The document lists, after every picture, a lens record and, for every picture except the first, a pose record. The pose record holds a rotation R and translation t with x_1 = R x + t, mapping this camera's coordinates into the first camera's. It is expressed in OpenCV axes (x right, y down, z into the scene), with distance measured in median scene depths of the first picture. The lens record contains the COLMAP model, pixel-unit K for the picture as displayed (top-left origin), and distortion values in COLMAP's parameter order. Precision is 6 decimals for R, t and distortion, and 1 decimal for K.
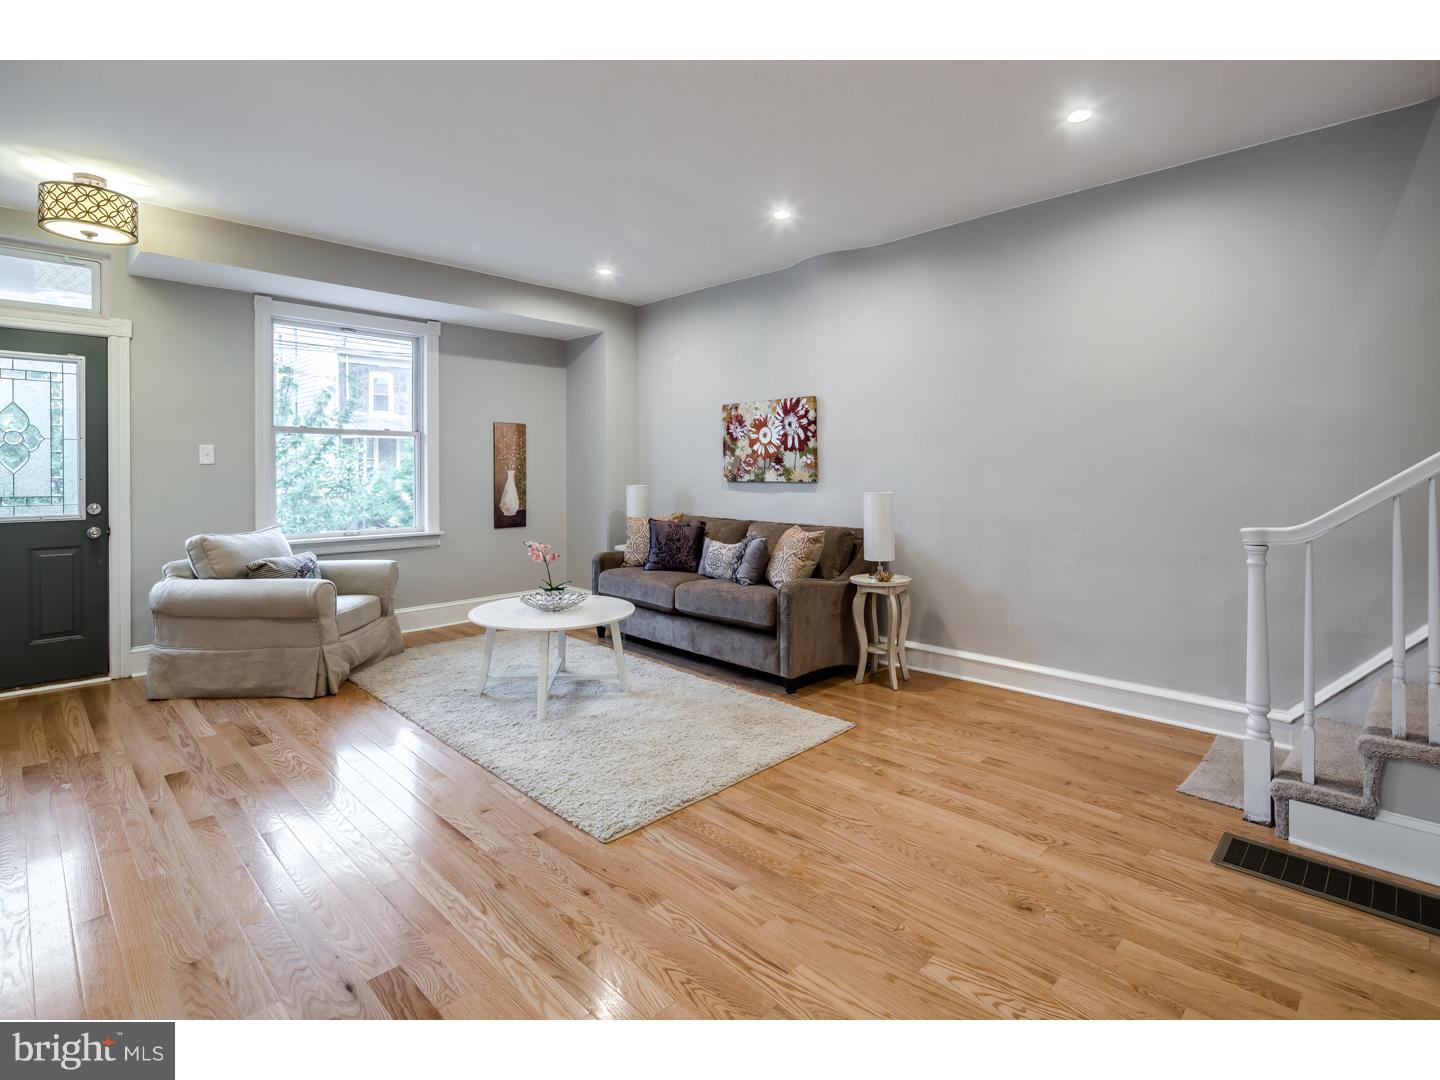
lens RADIAL K [[703.3, 0, 712.6], [0, 703.3, 523.5], [0, 0, 1]] dist [0.000396, -0.001156]
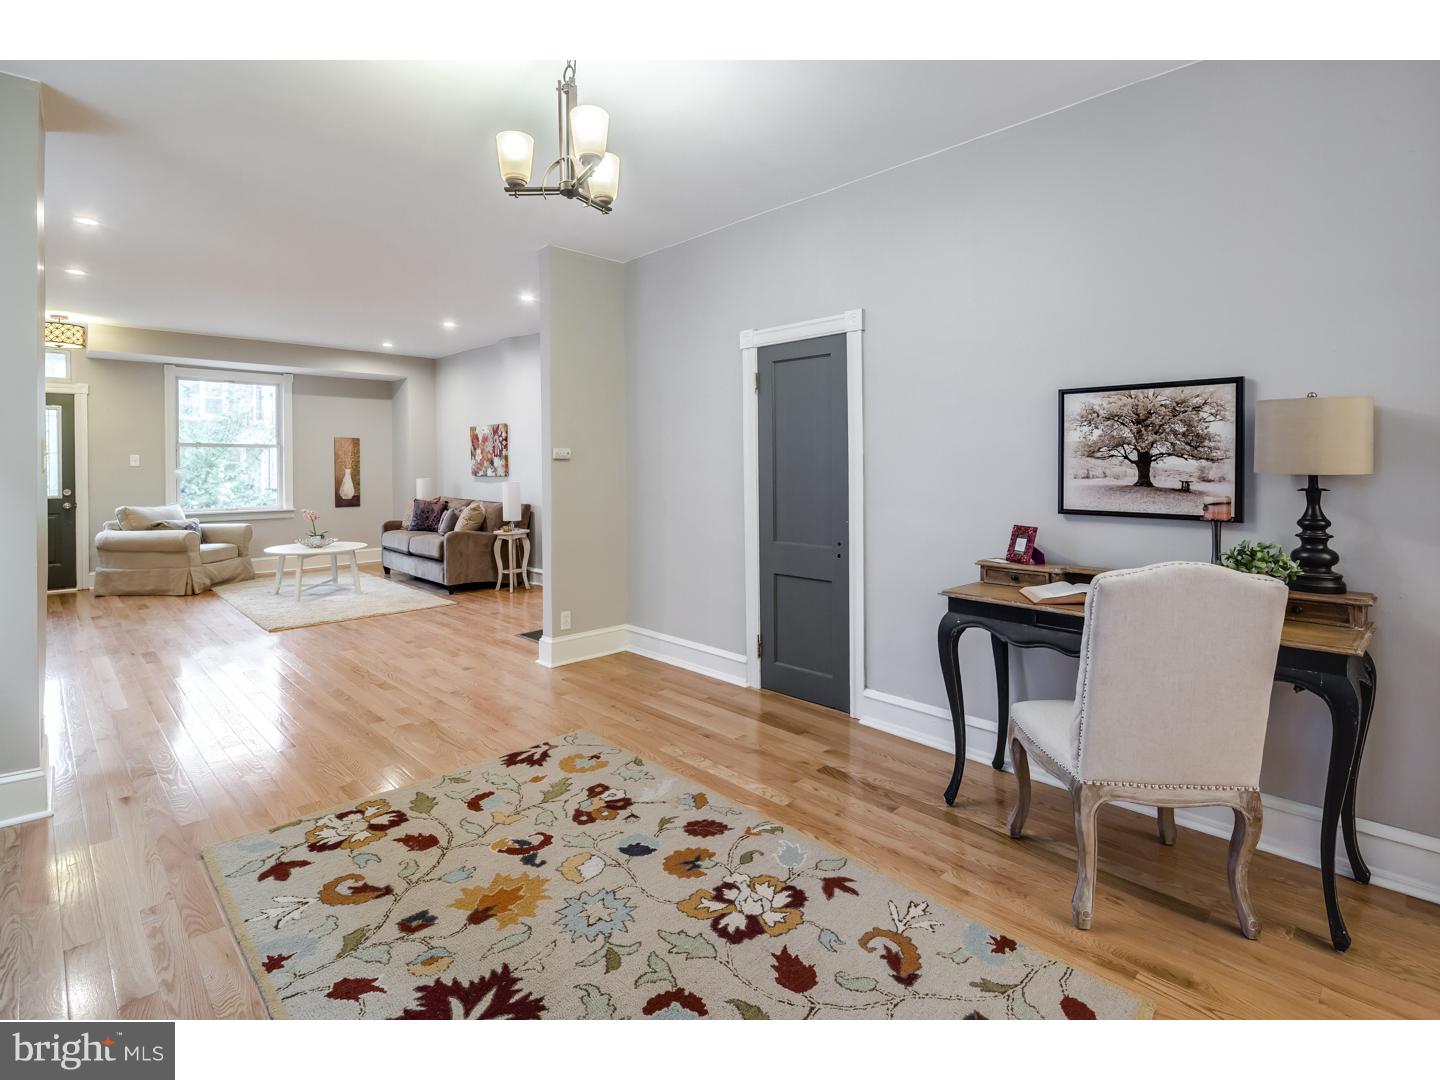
lens RADIAL K [[703.3, 0, 711.4], [0, 703.3, 520.5], [0, 0, 1]] dist [0.000396, -0.001156]
pose [[0.999864, -0.001172, -0.016445, 0.695227], [0.001218, 0.999995, 0.002801, 0.043020], [0.016441, -0.002821, 0.999861, -0.668602]]
